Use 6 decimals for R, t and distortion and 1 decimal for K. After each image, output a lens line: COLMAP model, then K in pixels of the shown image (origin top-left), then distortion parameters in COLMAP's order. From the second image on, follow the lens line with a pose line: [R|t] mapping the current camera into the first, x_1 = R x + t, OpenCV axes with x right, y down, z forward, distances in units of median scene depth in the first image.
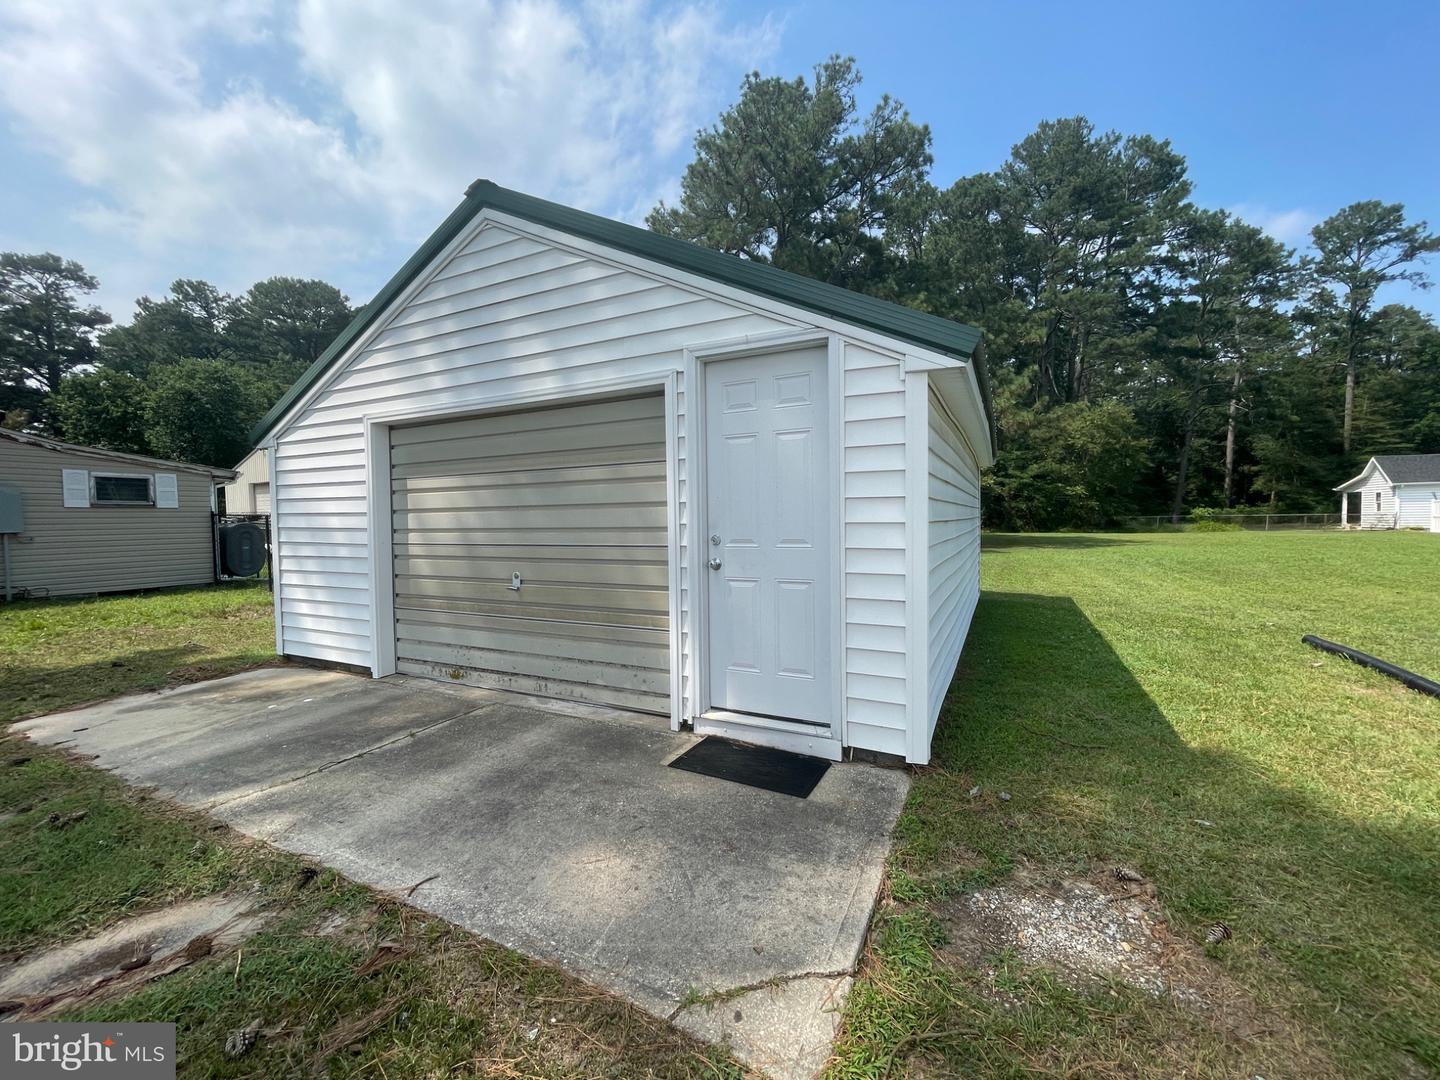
lens RADIAL K [[571.4, 0, 716.3], [0, 571.4, 543.8], [0, 0, 1]] dist [-0.001268, -0.002060]
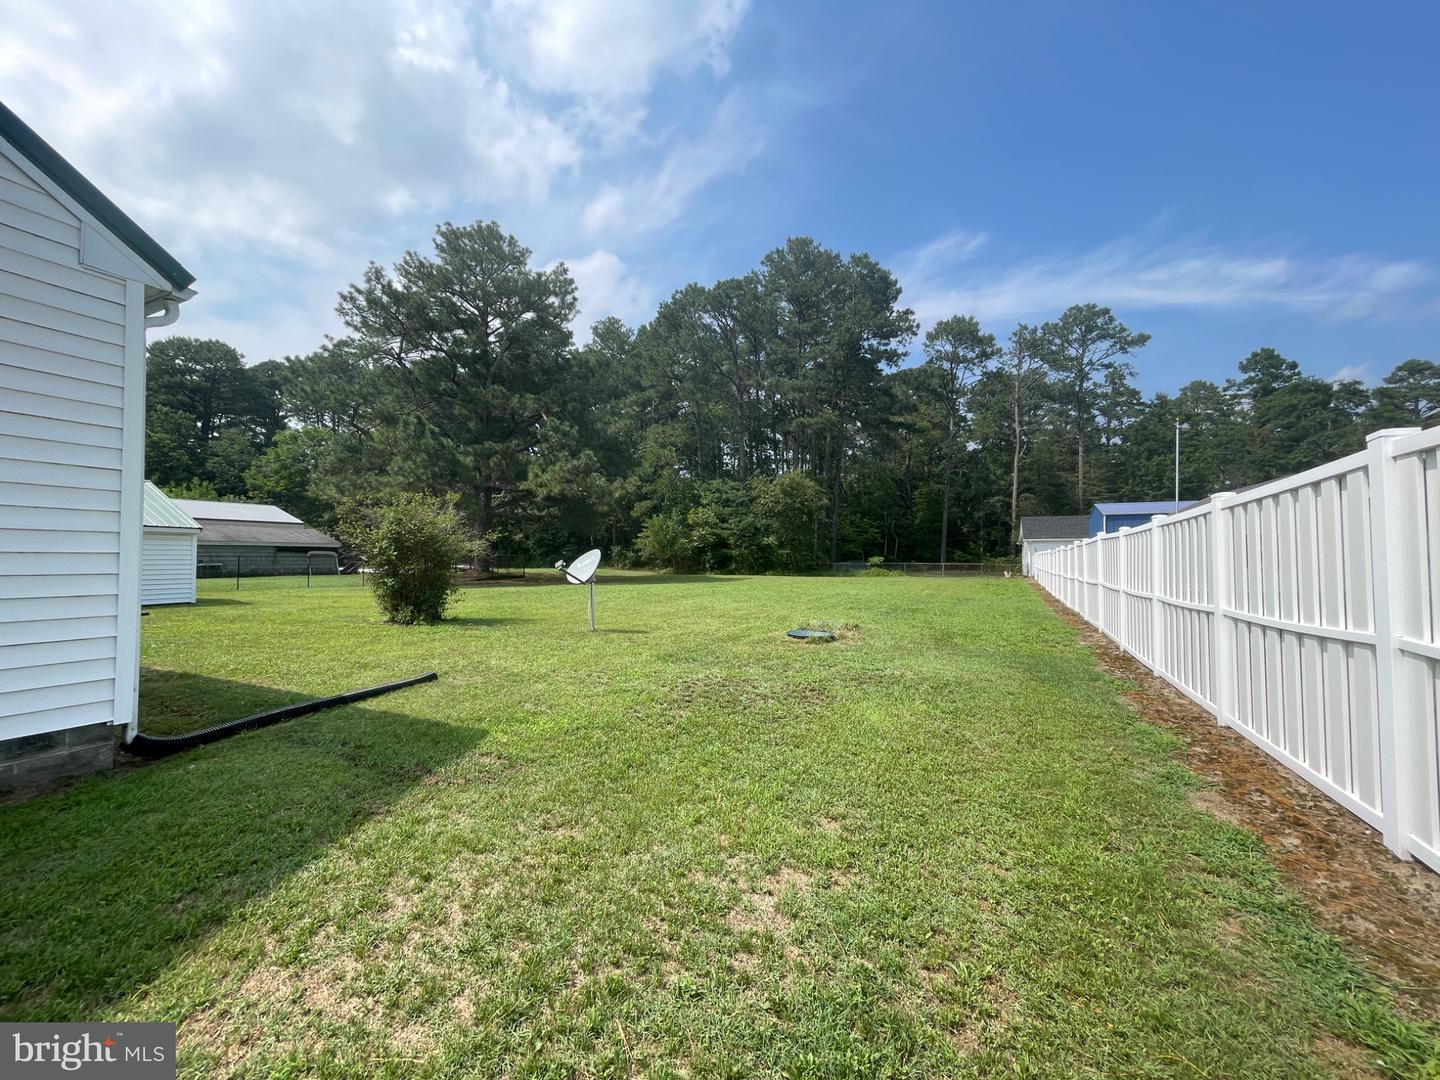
lens RADIAL K [[571.4, 0, 720.5], [0, 571.4, 539.7], [0, 0, 1]] dist [-0.001268, -0.002060]
pose [[0.999320, 0.015816, 0.033299, 0.448462], [-0.013137, 0.996773, -0.079195, 0.001486], [-0.034444, 0.078704, 0.996303, -0.190619]]
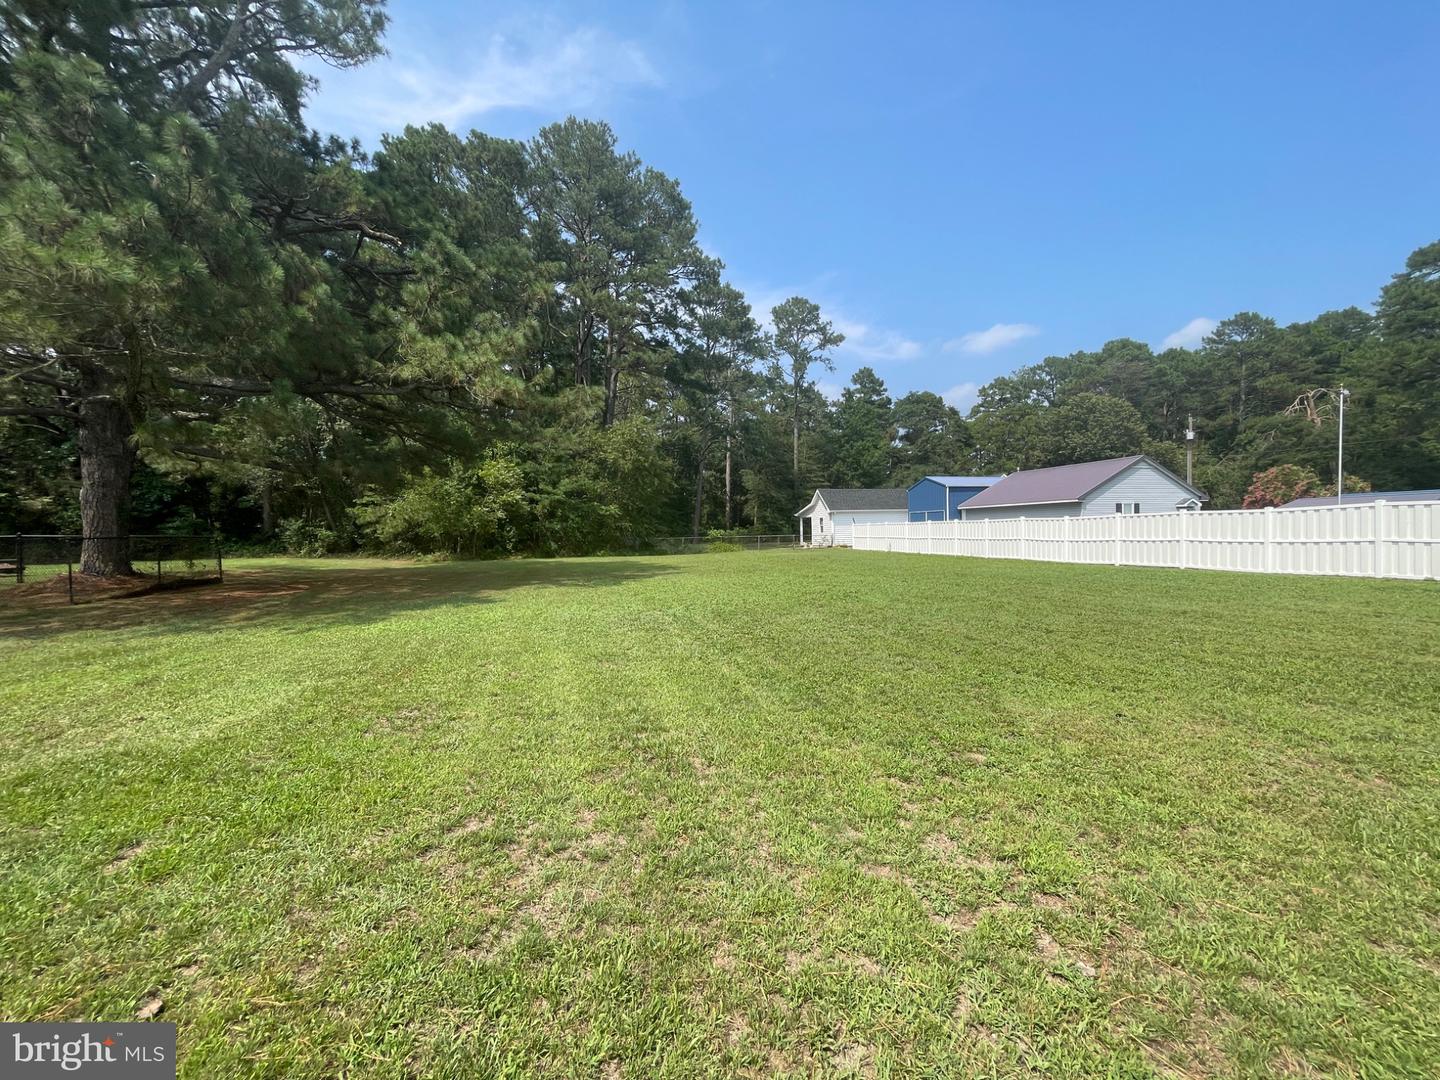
lens RADIAL K [[571.4, 0, 706.1], [0, 571.4, 555.1], [0, 0, 1]] dist [-0.001268, -0.002060]
pose [[0.764914, -0.025933, 0.643610, 0.144270], [0.036832, 0.999315, -0.003508, -0.011929], [-0.643078, 0.026389, 0.765346, 0.187606]]
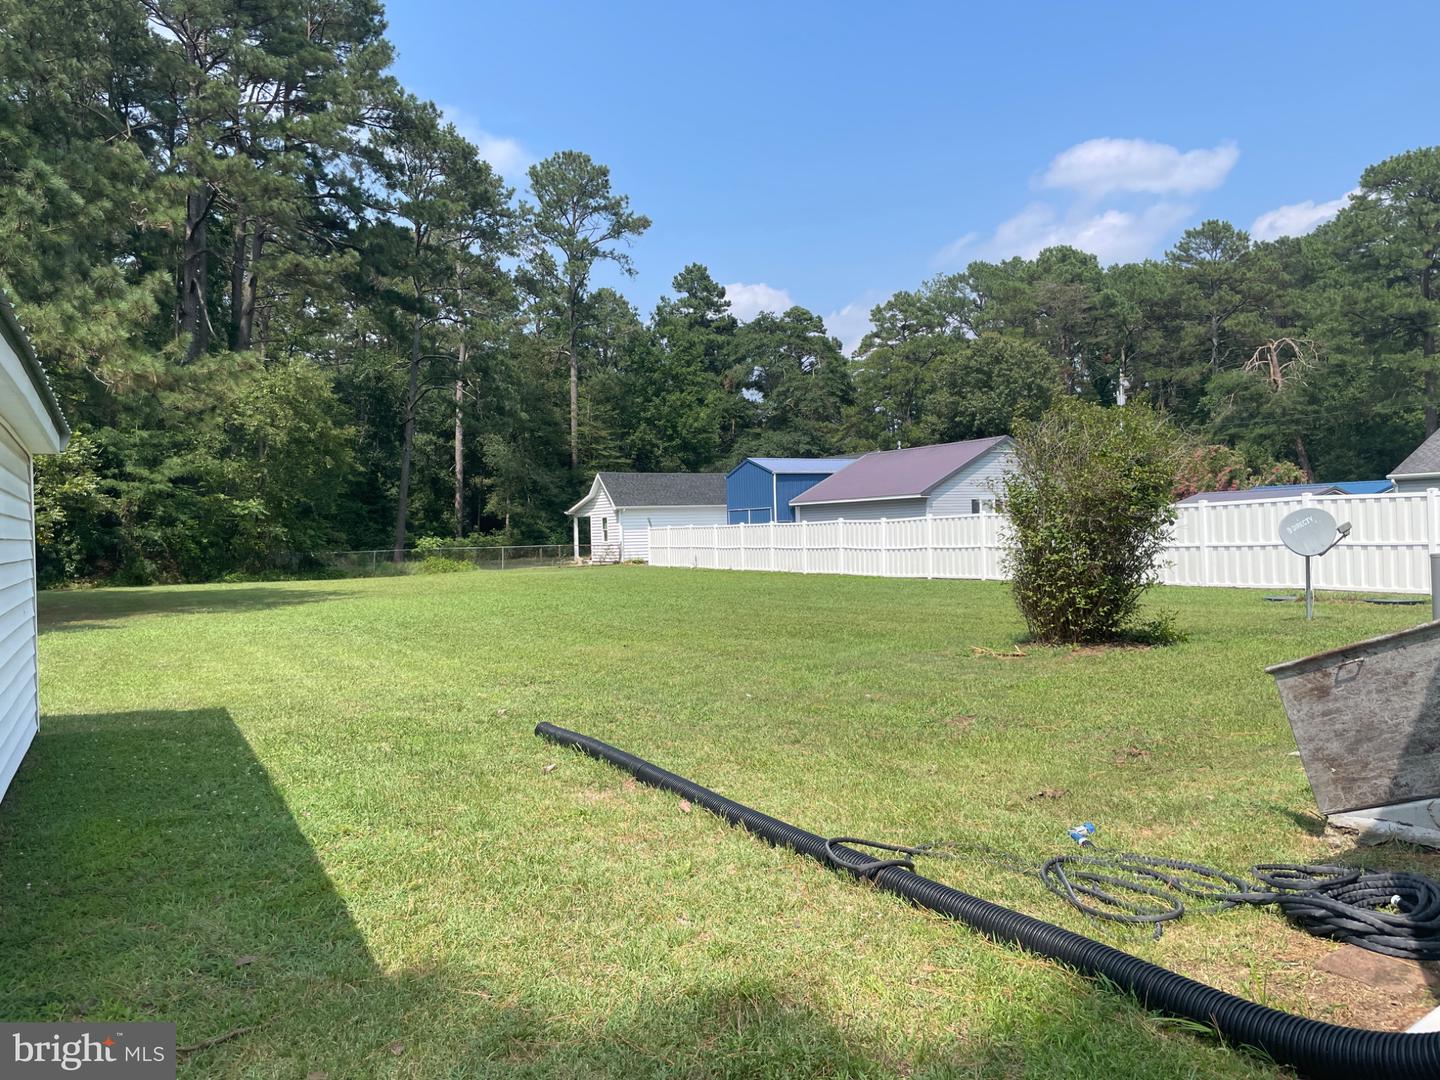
lens RADIAL K [[1080.3, 0, 693.5], [0, 1080.3, 526.2], [0, 0, 1]] dist [0.068741, -0.033830]
pose [[0.588984, 0.006289, 0.808120, 0.013112], [0.052954, 0.997520, -0.046357, -0.001181], [-0.806408, 0.070097, 0.587190, 0.009596]]
